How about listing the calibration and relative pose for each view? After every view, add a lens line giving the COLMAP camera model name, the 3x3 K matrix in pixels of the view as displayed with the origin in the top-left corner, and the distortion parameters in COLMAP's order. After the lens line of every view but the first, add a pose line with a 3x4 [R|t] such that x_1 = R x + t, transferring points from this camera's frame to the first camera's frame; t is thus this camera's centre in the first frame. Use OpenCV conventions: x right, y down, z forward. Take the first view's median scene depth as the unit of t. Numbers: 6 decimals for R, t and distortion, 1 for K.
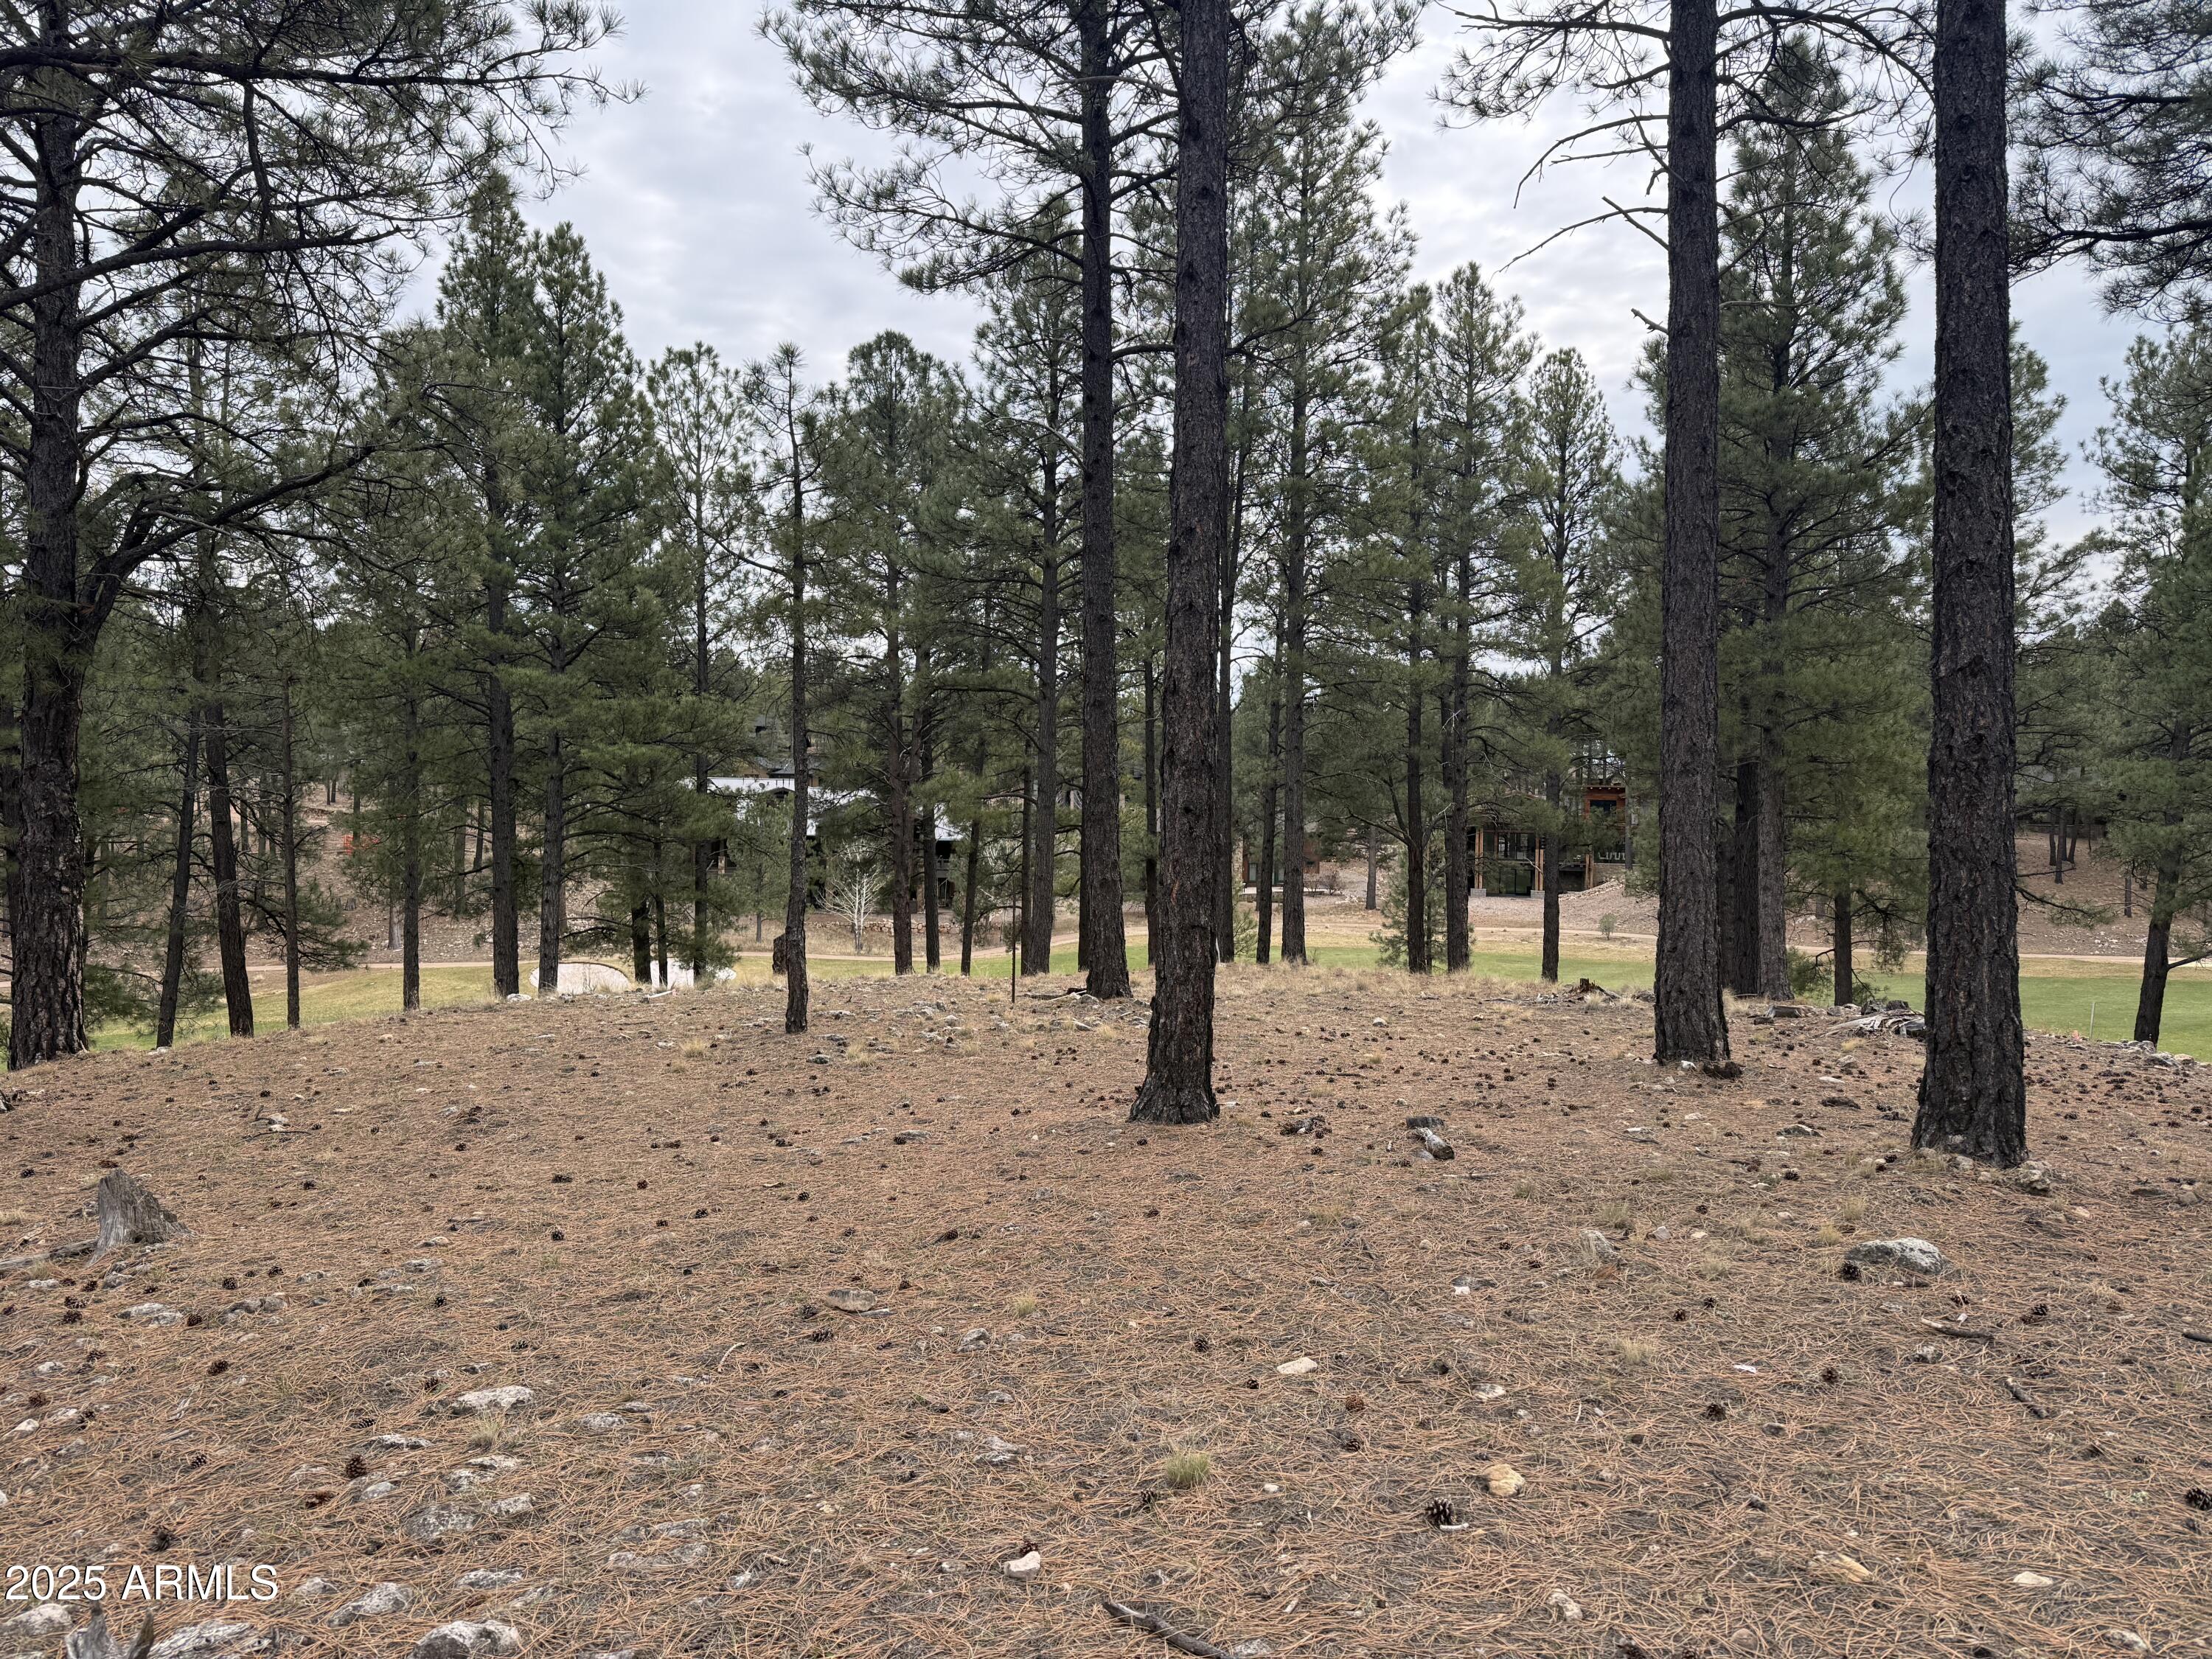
lens RADIAL K [[1544.9, 0, 1115.6], [0, 1544.9, 837.0], [0, 0, 1]] dist [0.038506, -0.049535]
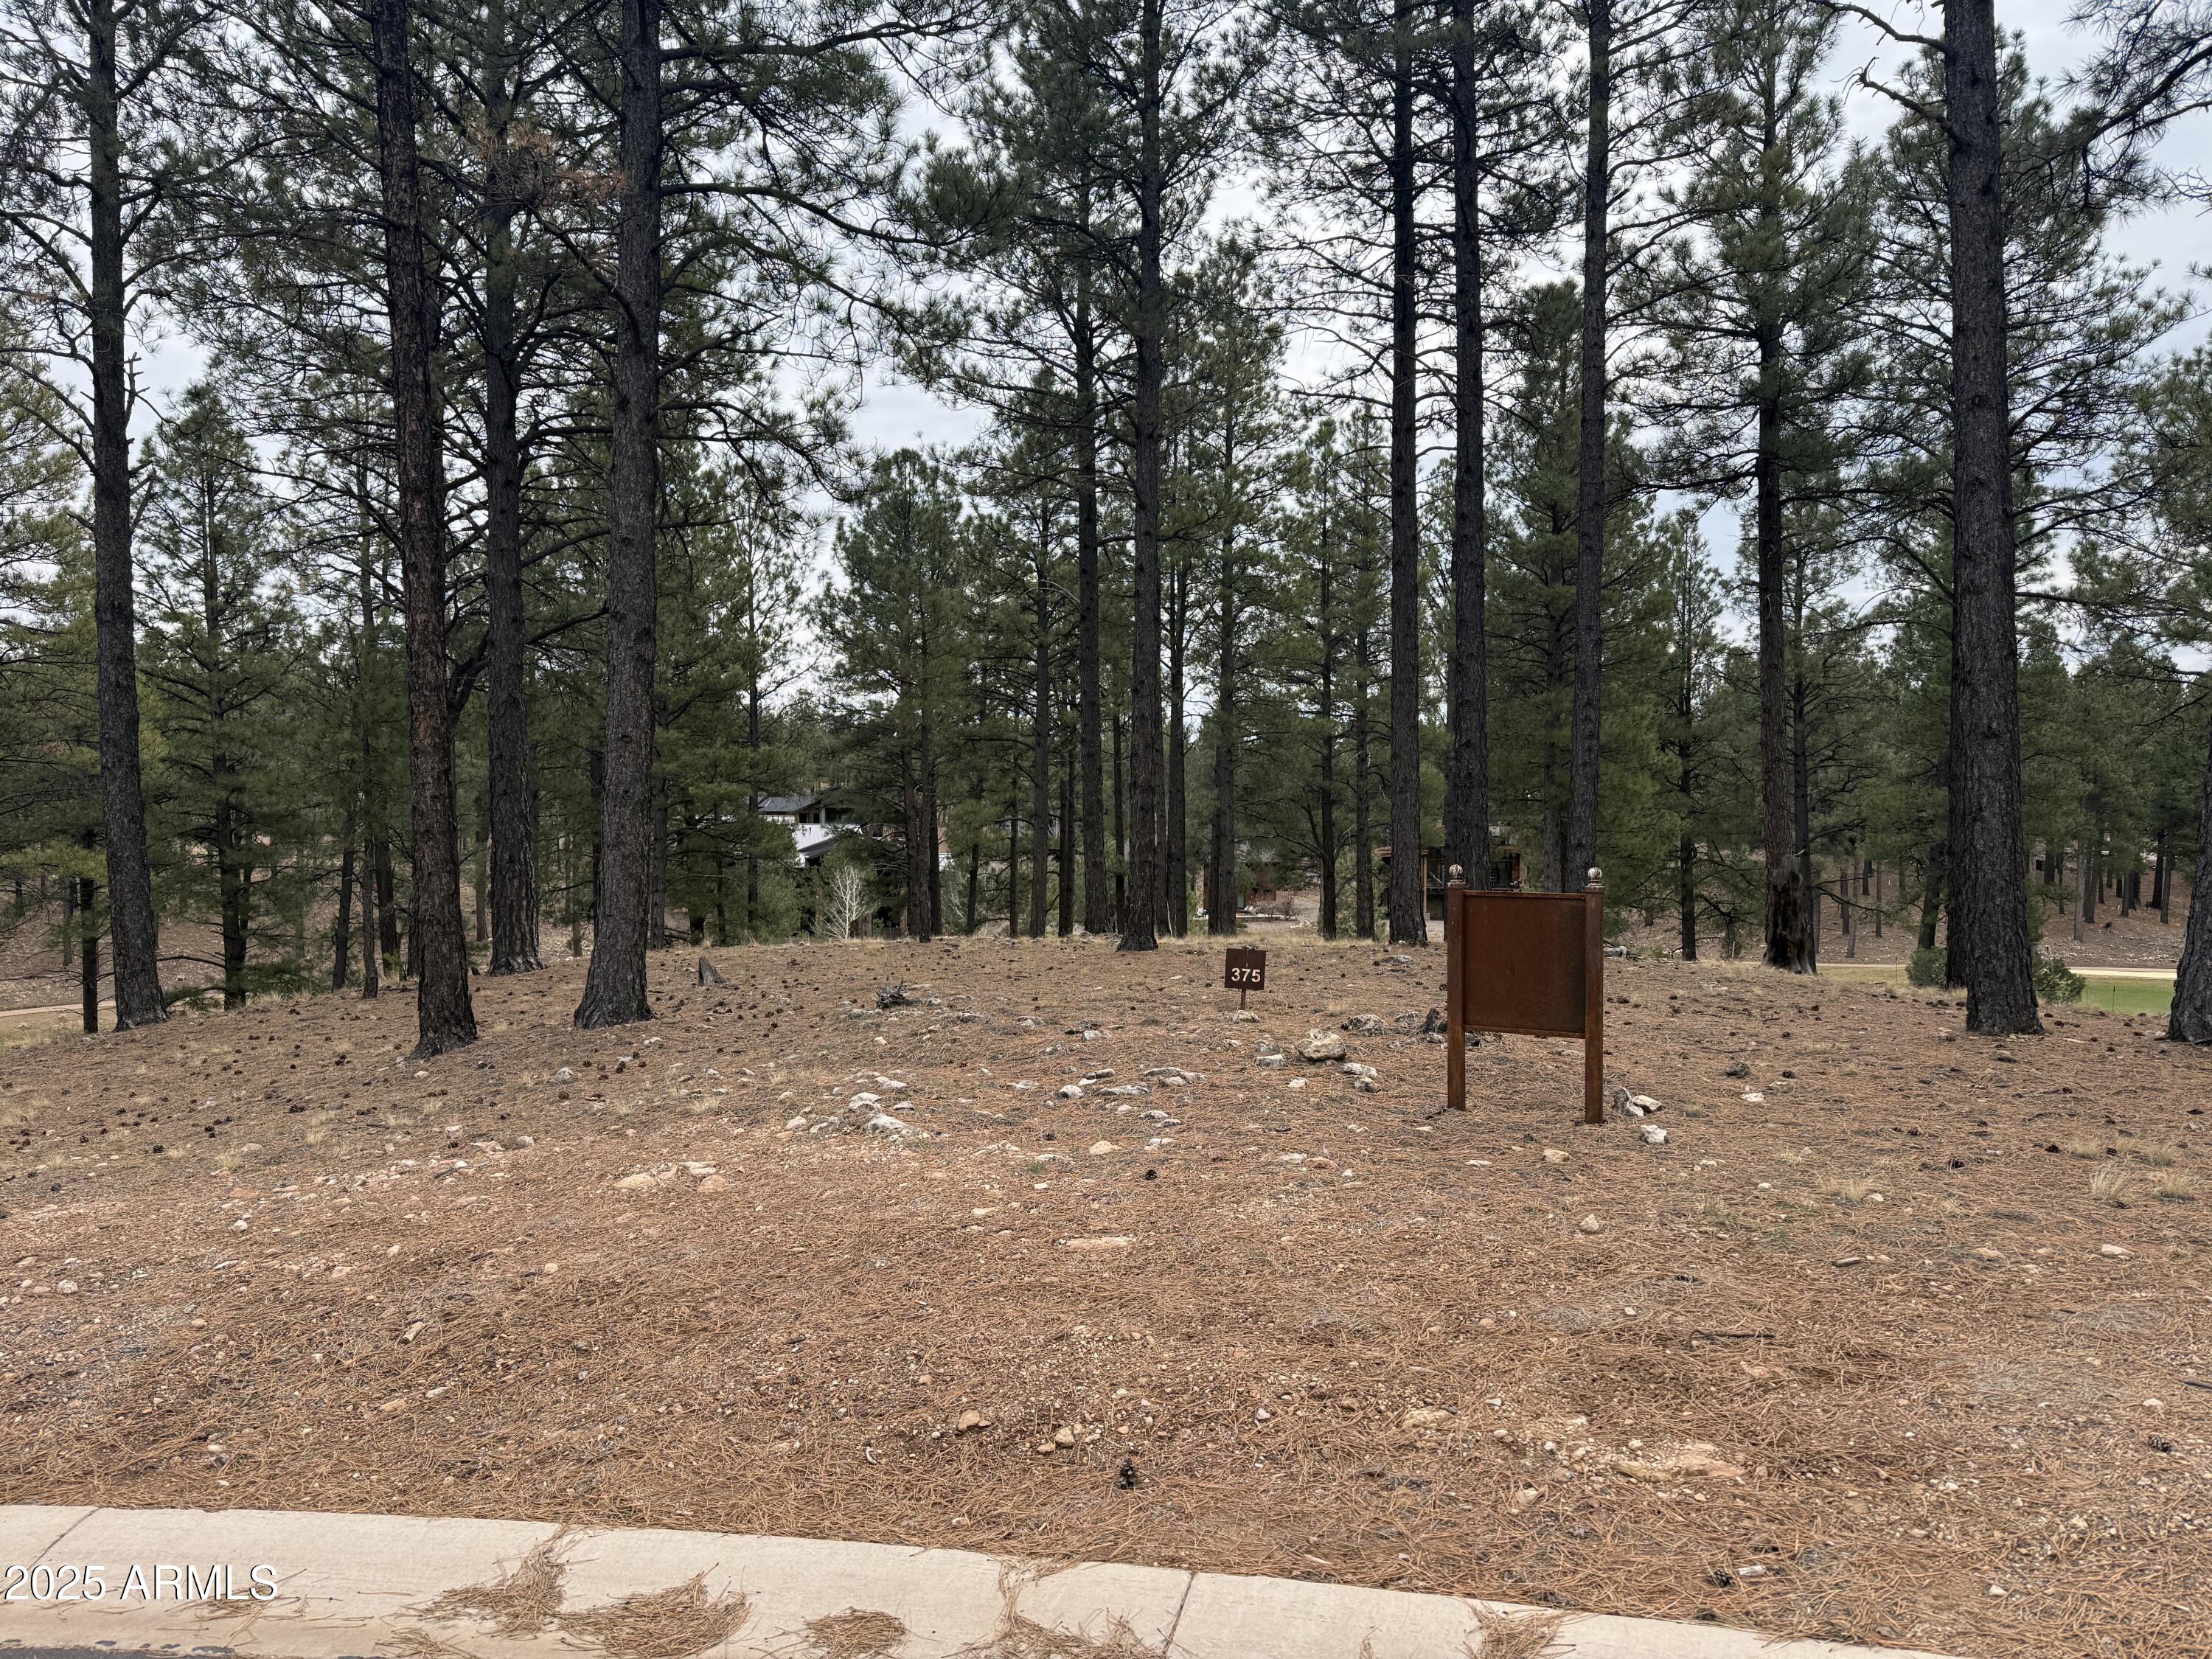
lens RADIAL K [[1544.9, 0, 1093.3], [0, 1544.9, 834.4], [0, 0, 1]] dist [0.038506, -0.049535]
pose [[0.999937, -0.007435, 0.008419, -0.012446], [0.007649, 0.999642, -0.025642, 0.022513], [-0.008226, 0.025705, 0.999636, -0.350408]]
